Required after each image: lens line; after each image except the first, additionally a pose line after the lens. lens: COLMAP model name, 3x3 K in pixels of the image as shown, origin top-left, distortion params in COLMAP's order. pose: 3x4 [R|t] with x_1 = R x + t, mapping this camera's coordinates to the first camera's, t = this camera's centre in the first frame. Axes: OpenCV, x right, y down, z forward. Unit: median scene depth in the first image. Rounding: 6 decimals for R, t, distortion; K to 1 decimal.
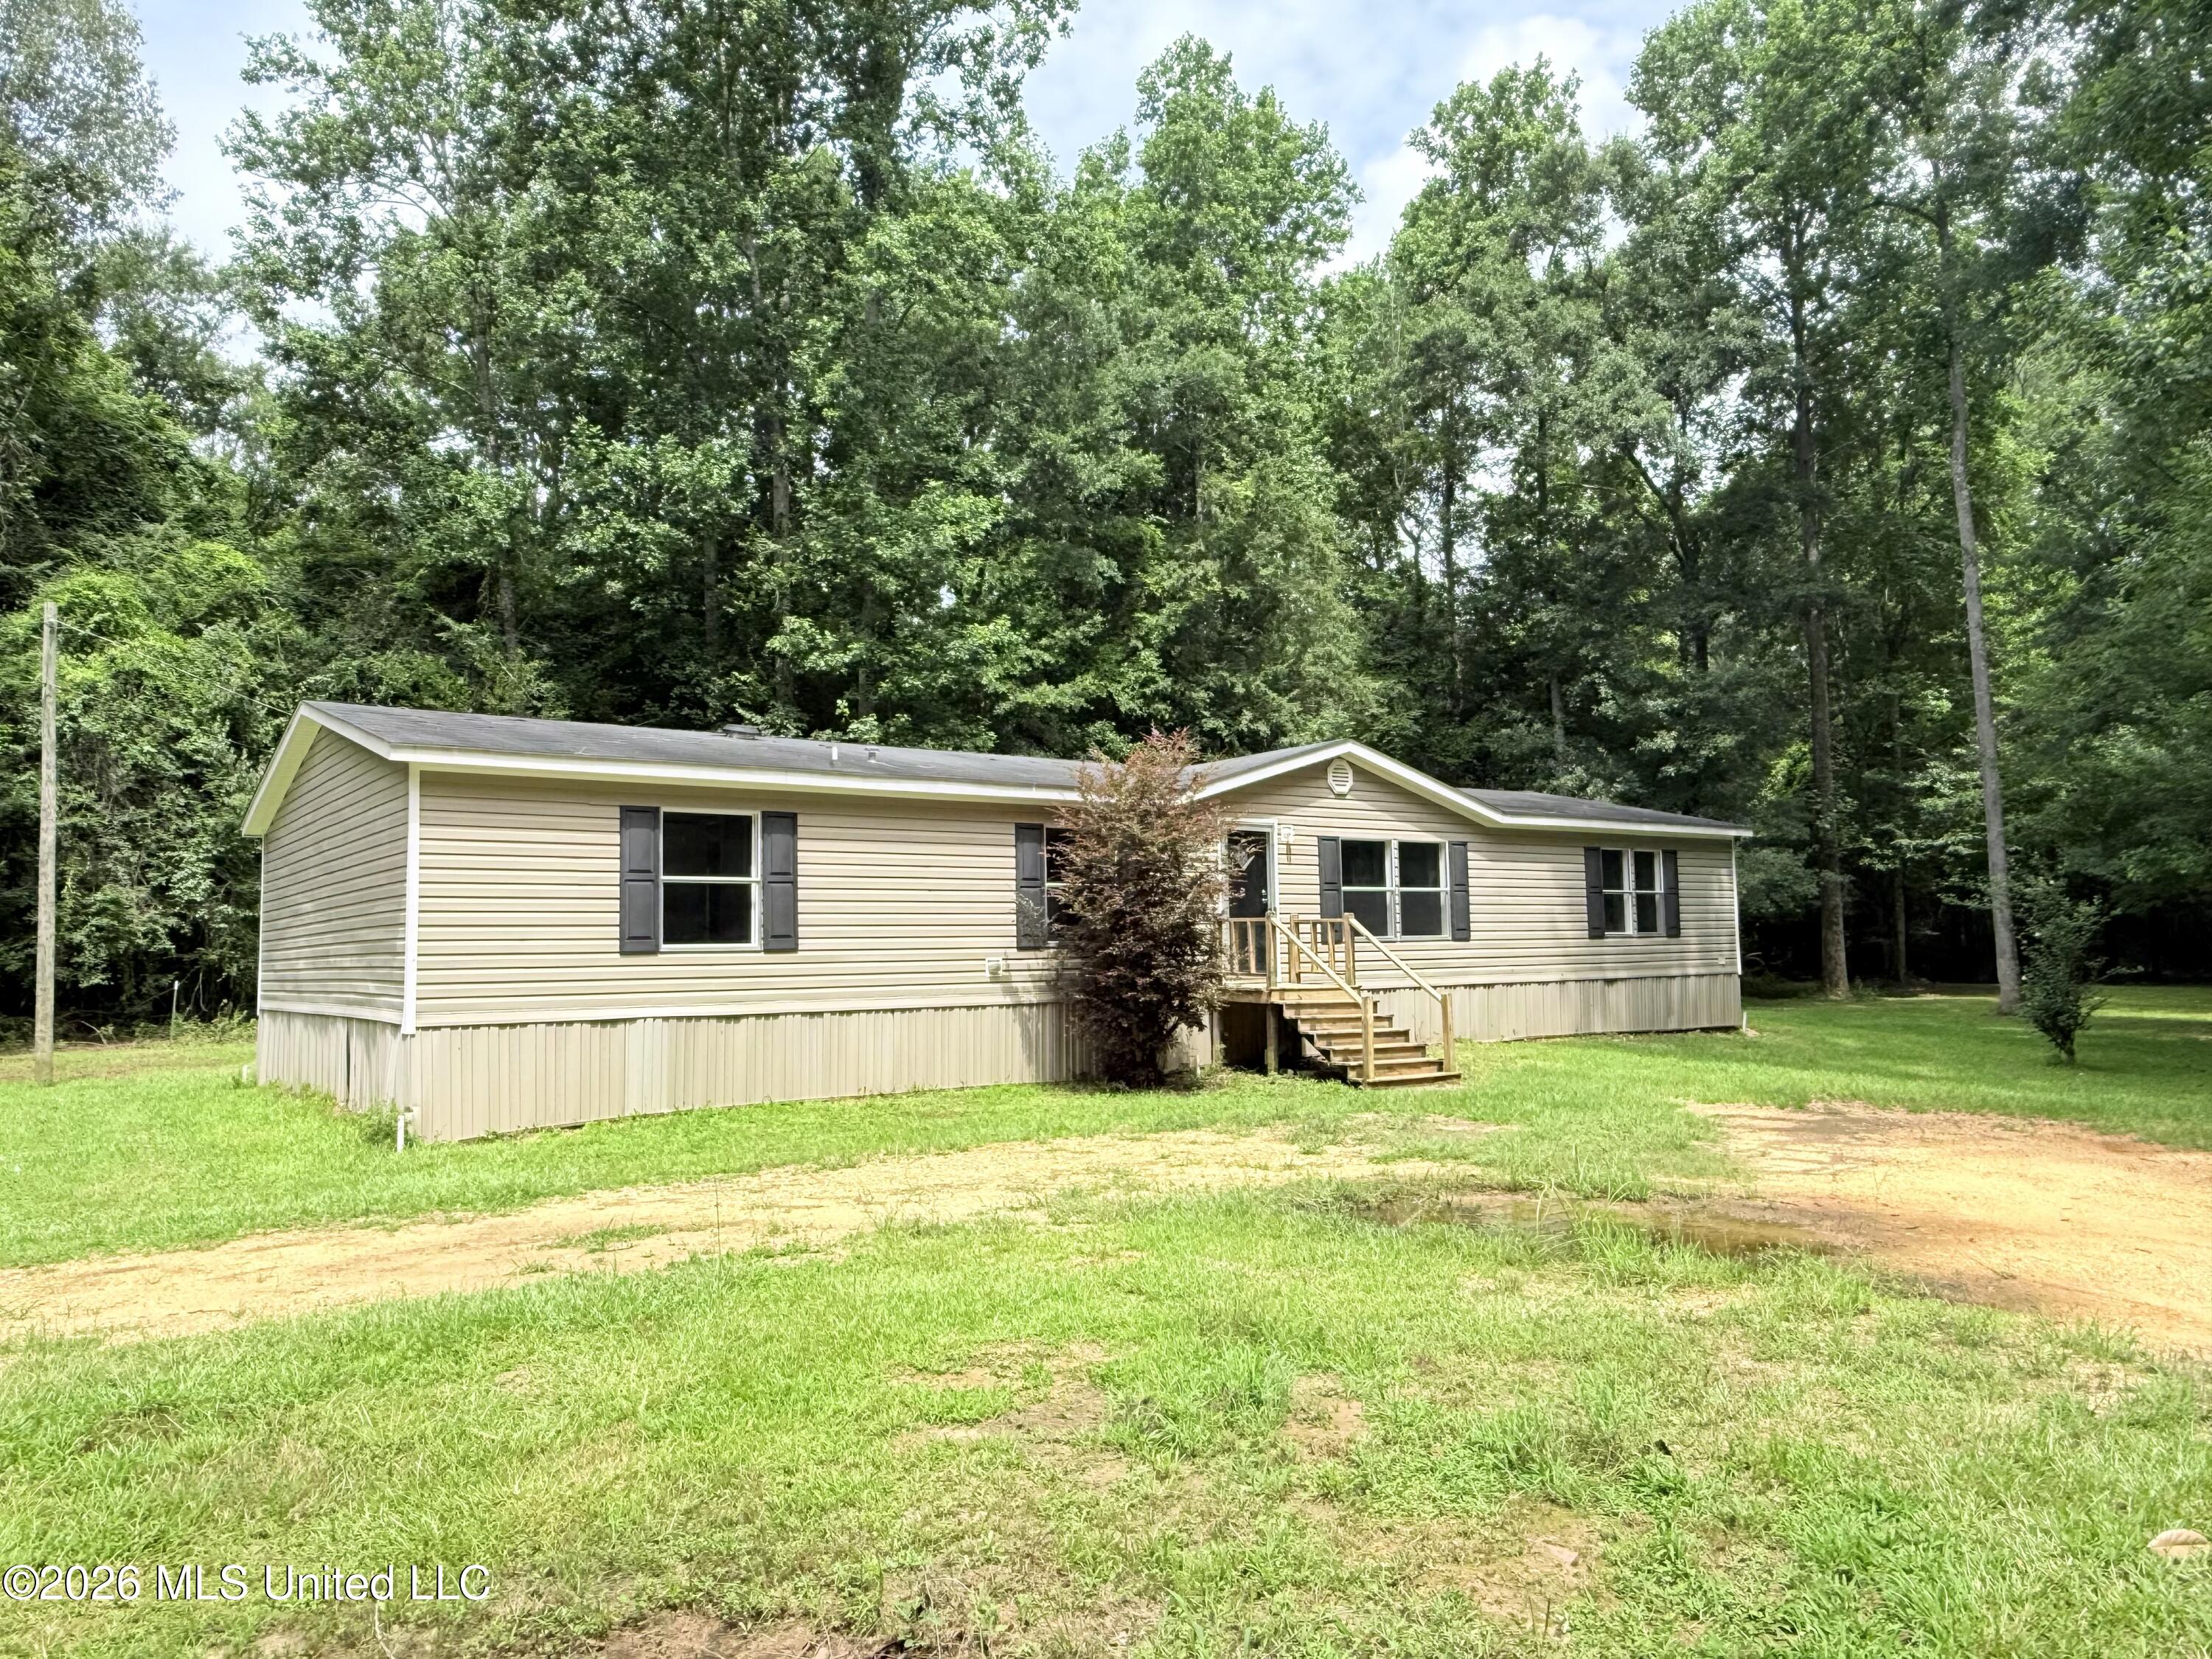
lens RADIAL K [[1548.0, 0, 1105.6], [0, 1548.0, 827.8], [0, 0, 1]] dist [0.010750, 0.001508]
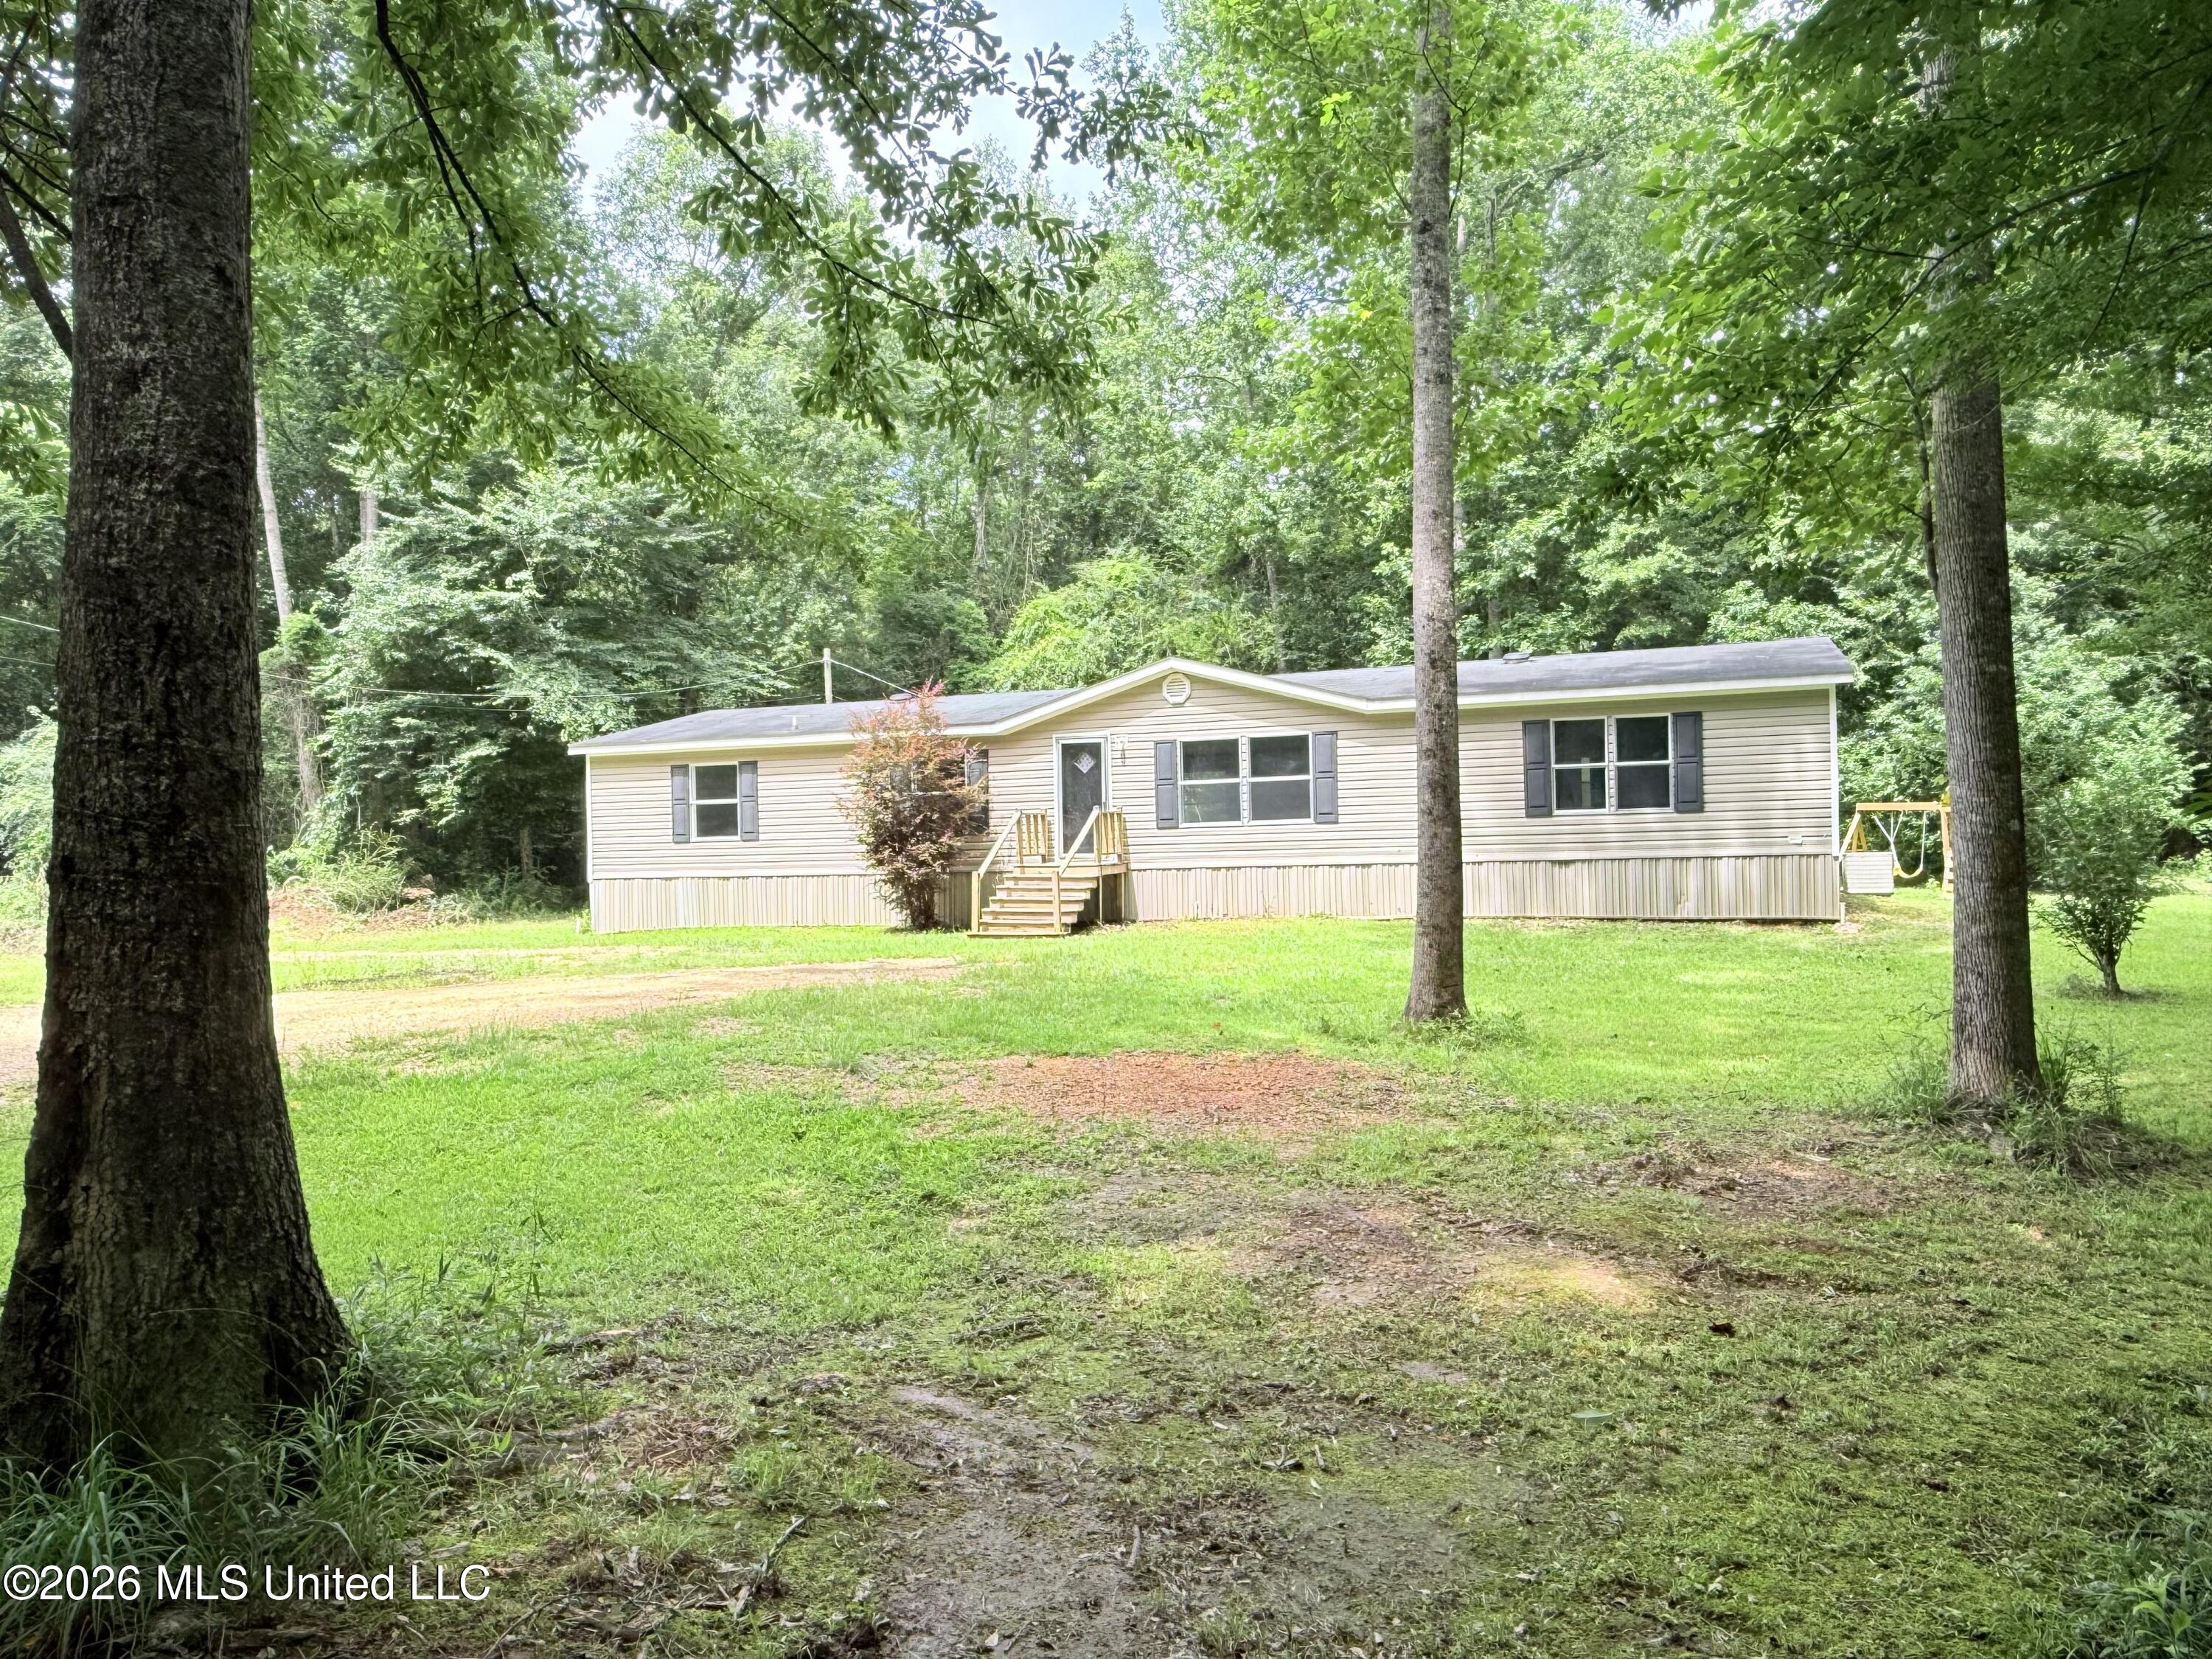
lens RADIAL K [[1548.0, 0, 1106.4], [0, 1548.0, 832.6], [0, 0, 1]] dist [0.010750, 0.001508]
pose [[0.527241, -0.000037, -0.849716, 1.111764], [0.086539, 0.994803, 0.053653, 0.008466], [0.845297, -0.101821, 0.524504, 0.319627]]
